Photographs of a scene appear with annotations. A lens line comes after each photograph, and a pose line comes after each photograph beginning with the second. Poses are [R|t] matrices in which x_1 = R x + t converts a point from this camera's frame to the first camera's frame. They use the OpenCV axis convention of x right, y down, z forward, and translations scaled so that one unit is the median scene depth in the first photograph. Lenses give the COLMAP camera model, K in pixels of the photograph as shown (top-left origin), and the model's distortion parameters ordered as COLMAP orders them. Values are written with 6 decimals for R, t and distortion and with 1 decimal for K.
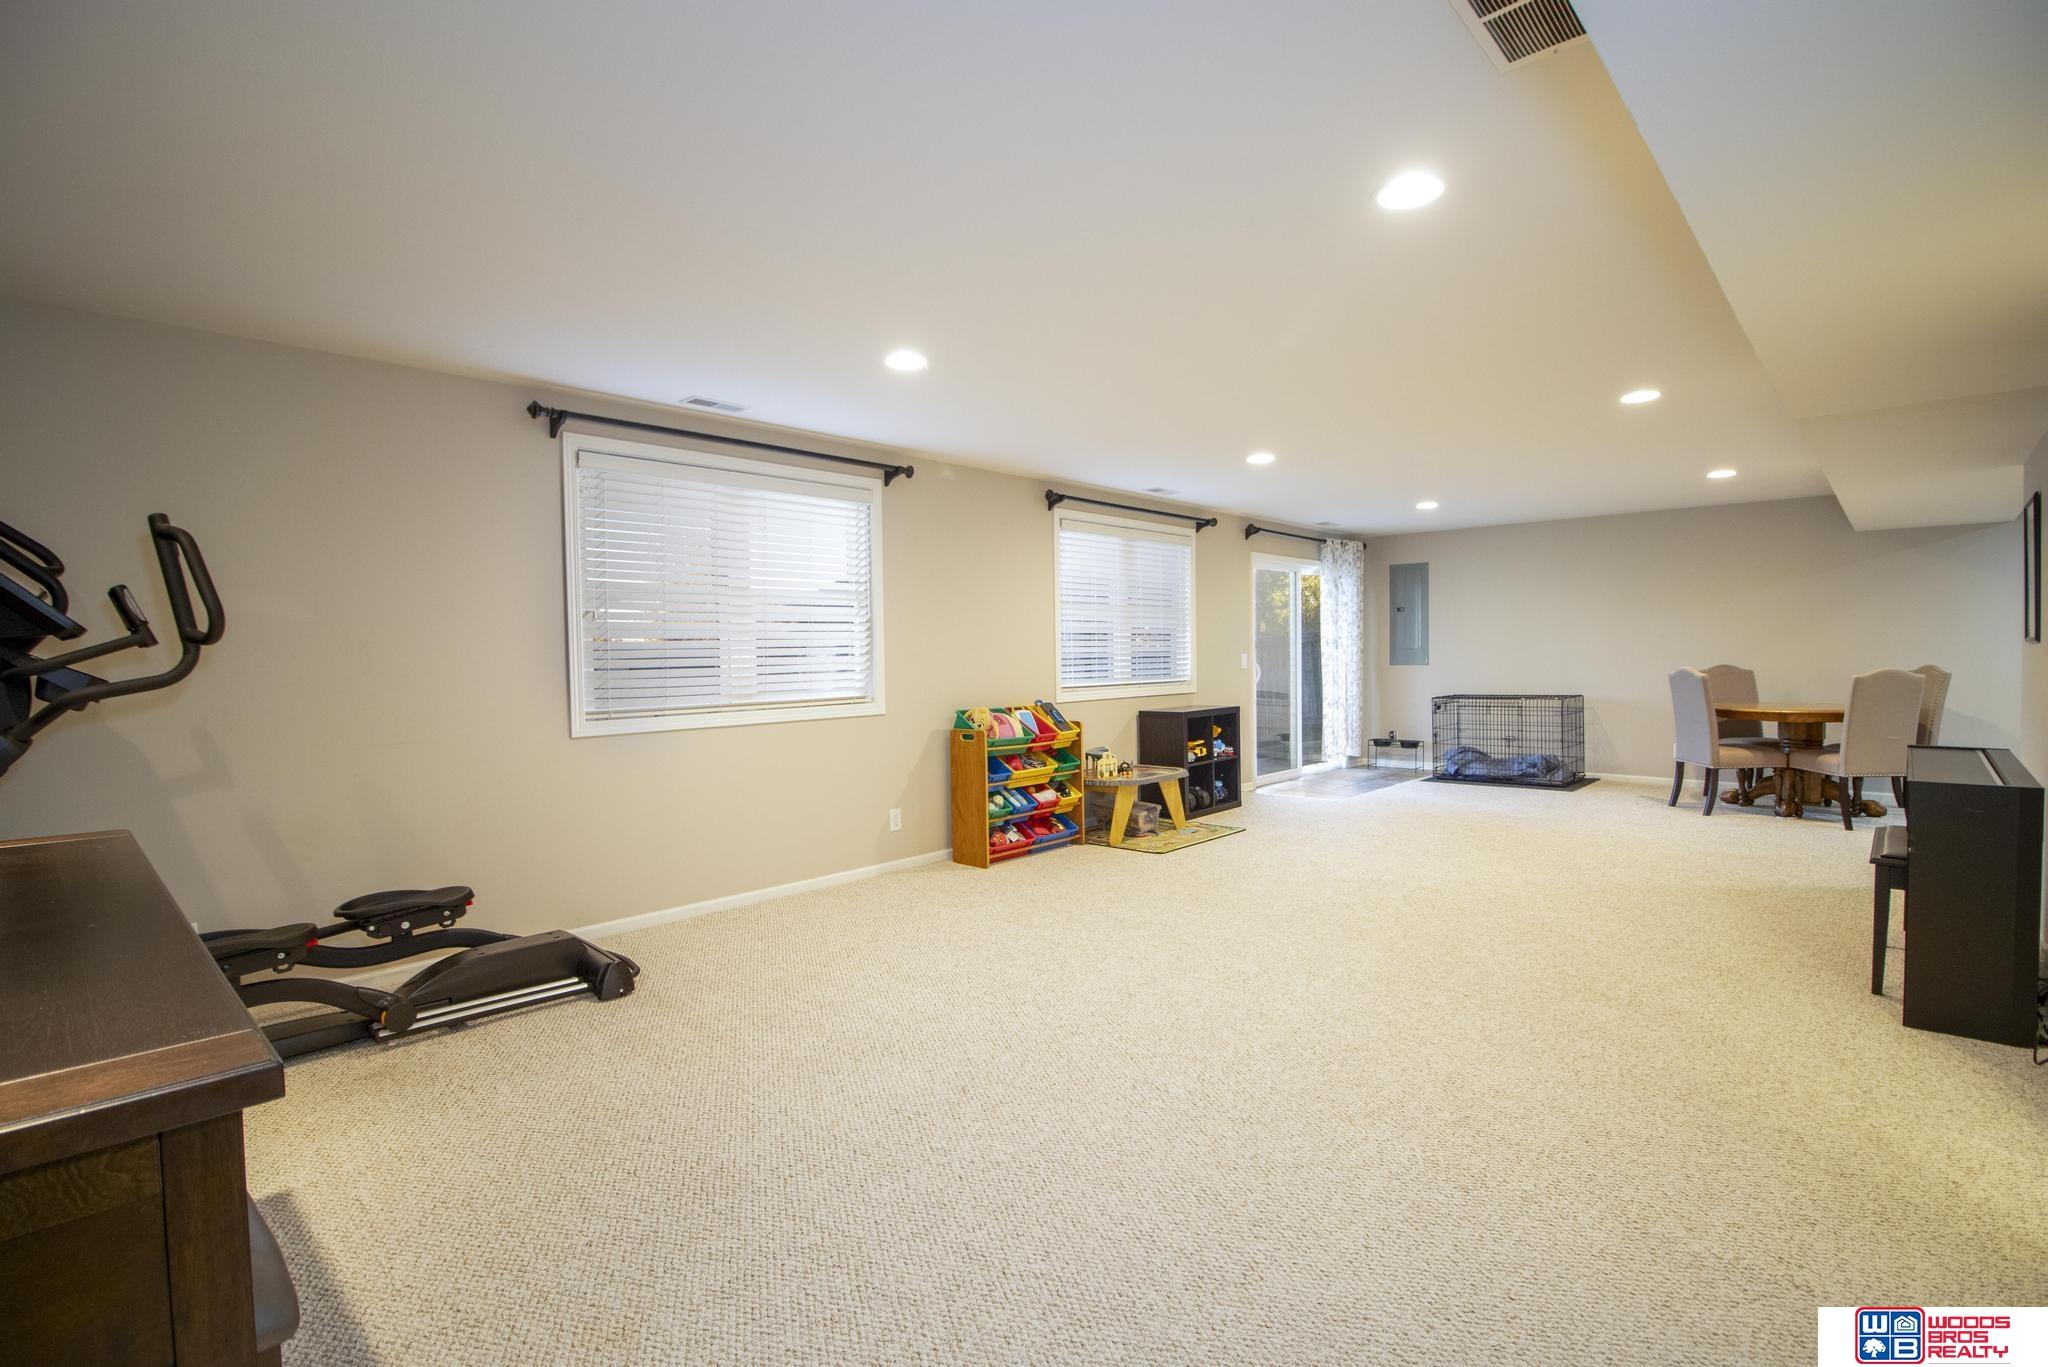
lens RADIAL K [[969.2, 0, 1027.1], [0, 969.2, 652.1], [0, 0, 1]] dist [0.000132, -0.000050]
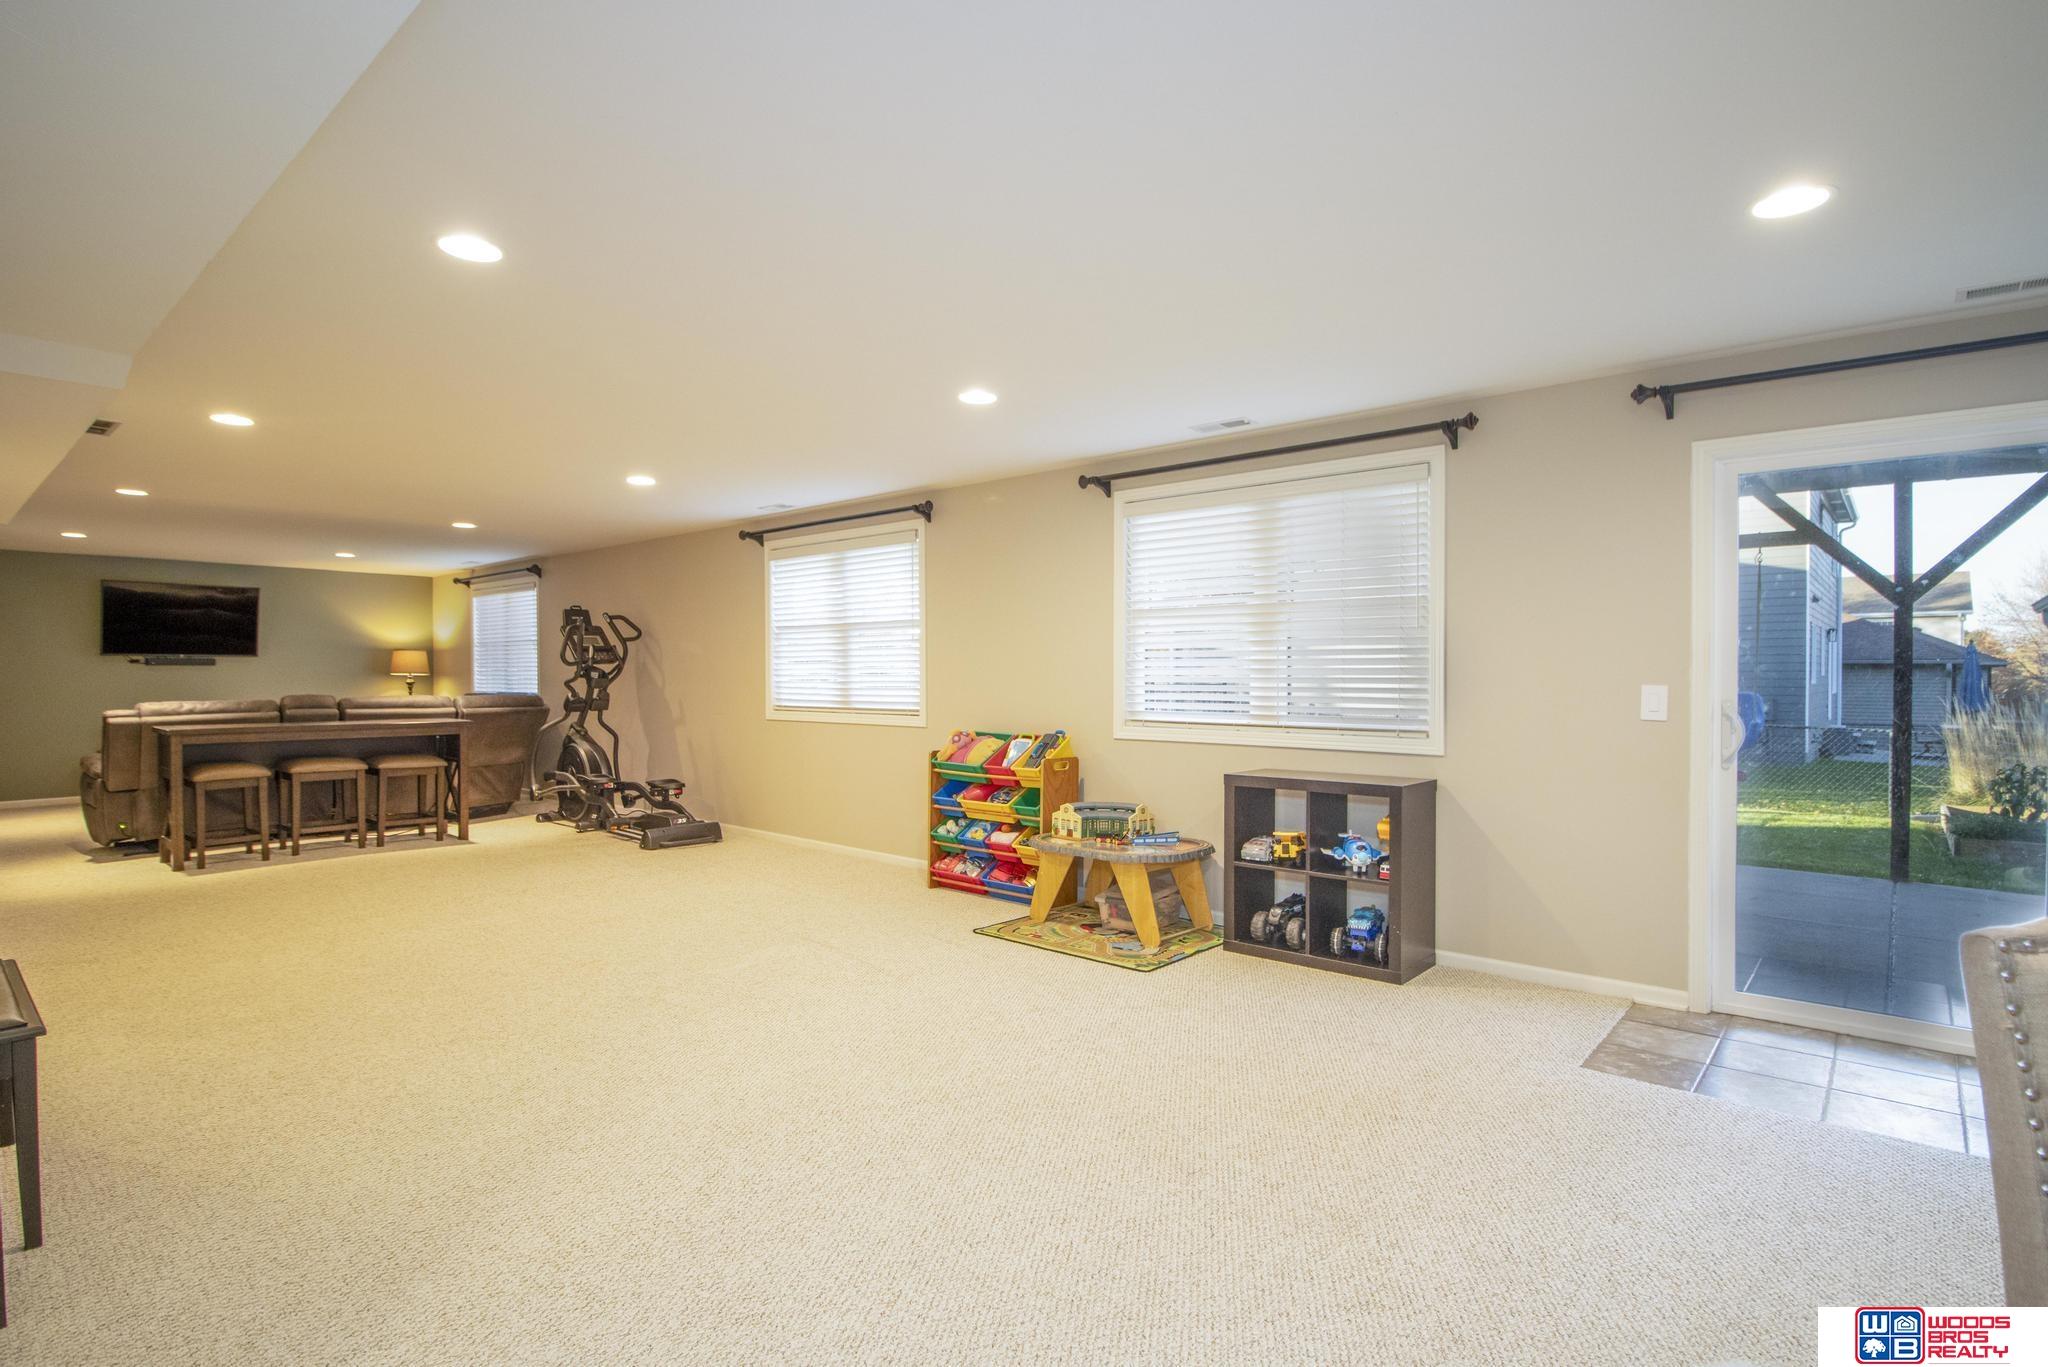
lens RADIAL K [[992.3, 0, 1024.0], [0, 992.3, 683.5], [0, 0, 1]] dist [-0.002179, -0.000230]
pose [[0.036209, 0.022869, -0.999083, 0.879645], [-0.003324, 0.999735, 0.022763, -0.011826], [0.999339, 0.002497, 0.036275, 0.942408]]
